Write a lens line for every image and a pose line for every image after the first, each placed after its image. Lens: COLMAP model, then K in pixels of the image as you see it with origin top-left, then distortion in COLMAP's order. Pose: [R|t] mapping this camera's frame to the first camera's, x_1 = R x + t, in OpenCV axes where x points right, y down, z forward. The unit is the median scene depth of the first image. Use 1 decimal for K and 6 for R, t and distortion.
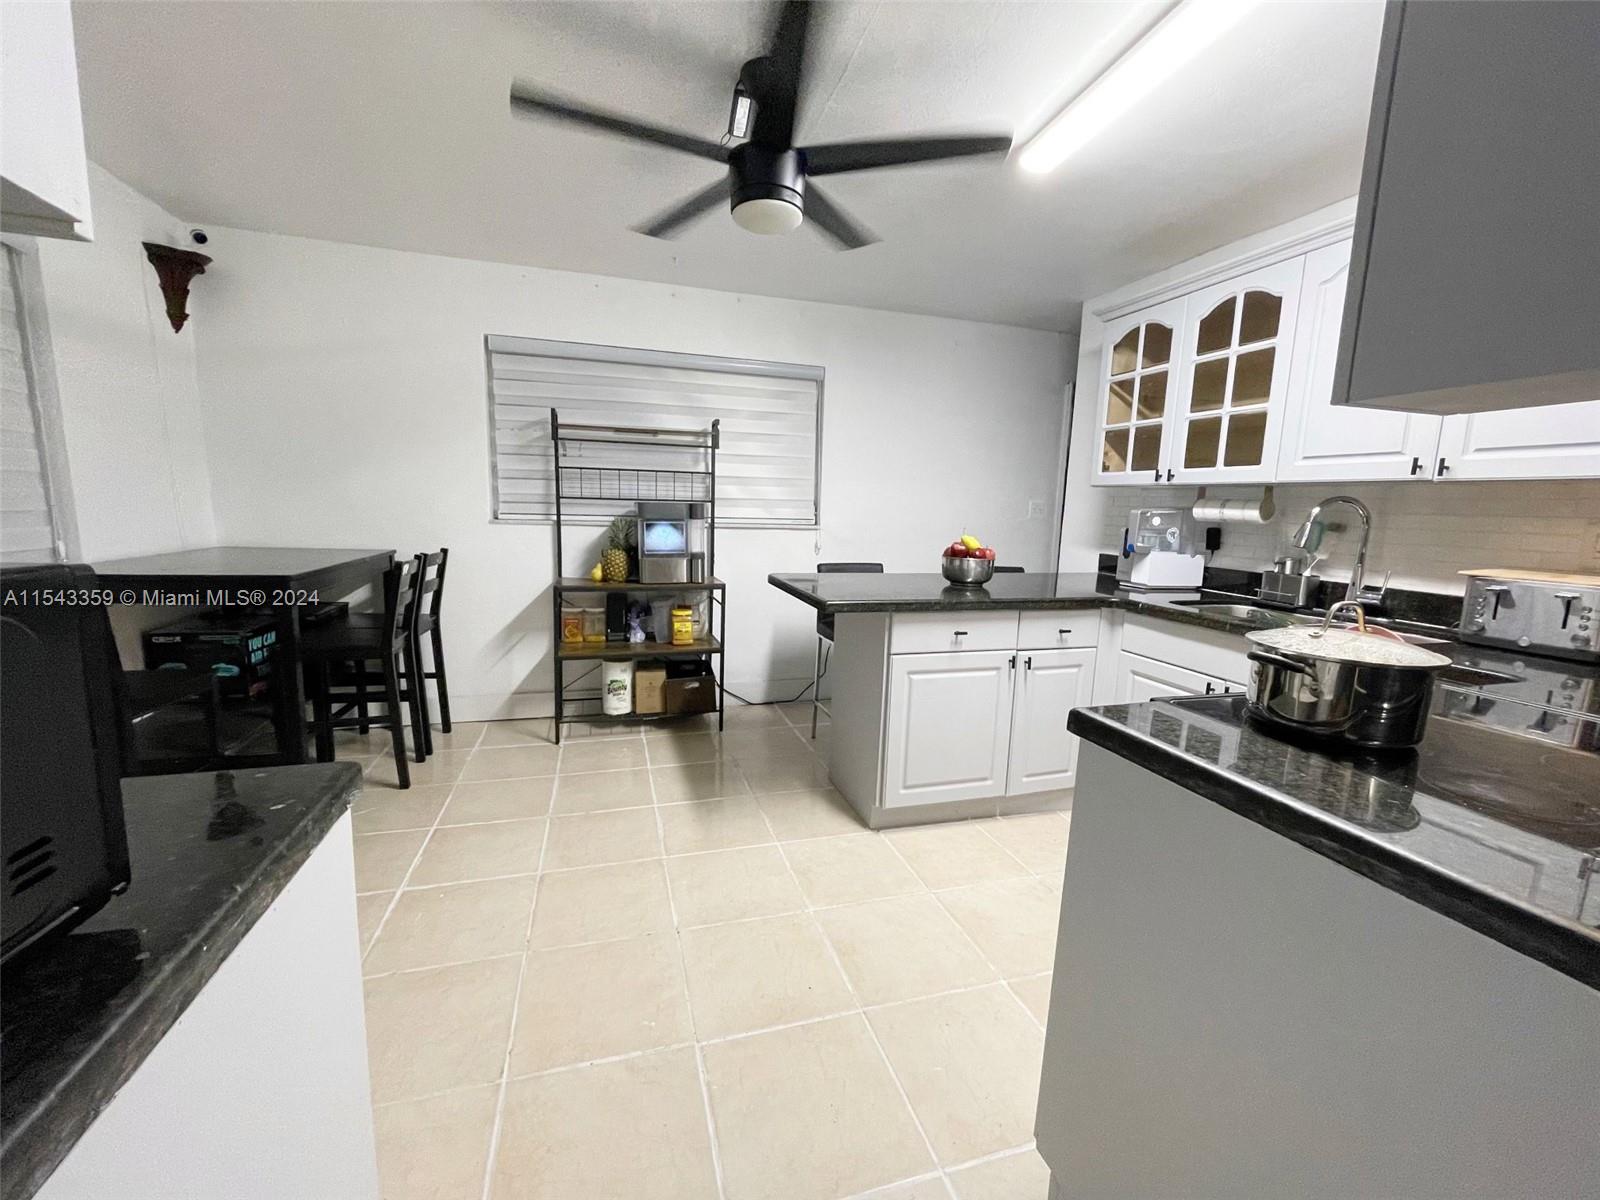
lens RADIAL K [[643.9, 0, 791.8], [0, 643.9, 602.3], [0, 0, 1]] dist [-0.009289, 0.000579]
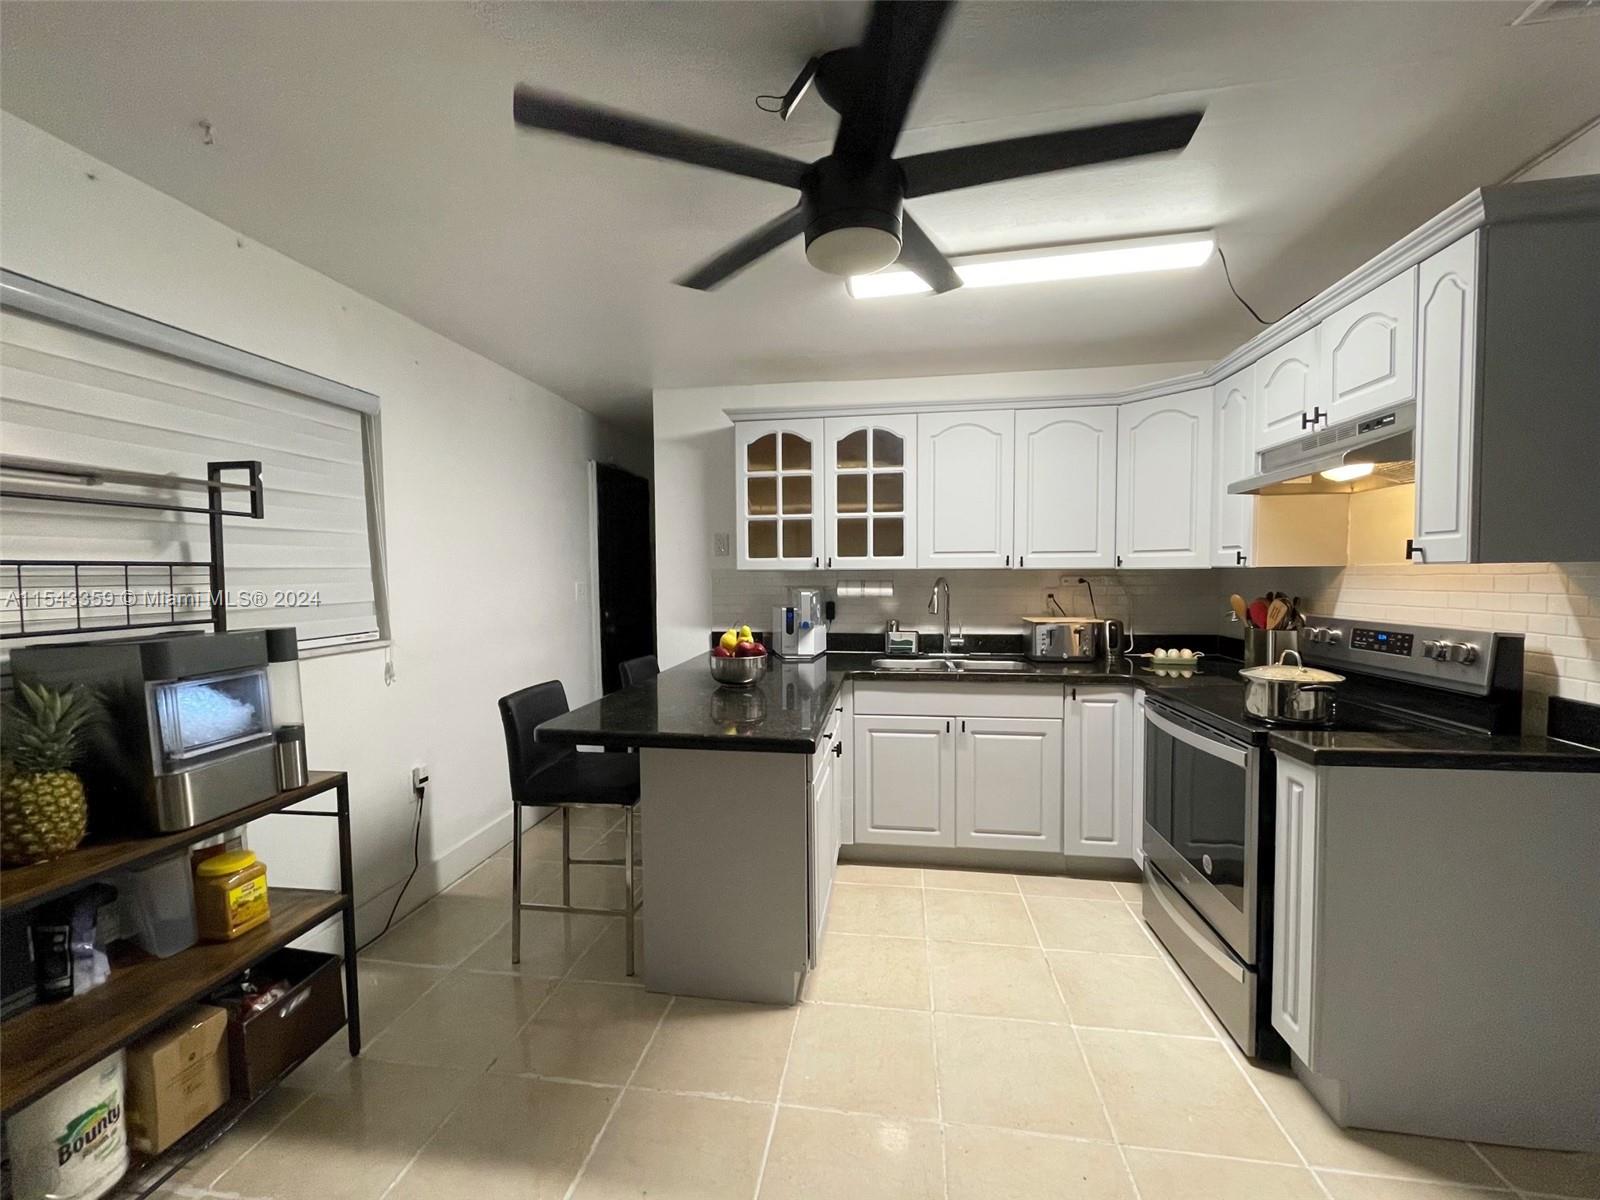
lens RADIAL K [[643.9, 0, 791.3], [0, 643.9, 601.1], [0, 0, 1]] dist [-0.009289, 0.000579]
pose [[0.424665, -0.077379, 0.902038, -0.502874], [0.157280, 0.987496, 0.010664, -0.141566], [-0.891584, 0.137344, 0.431525, 0.520886]]
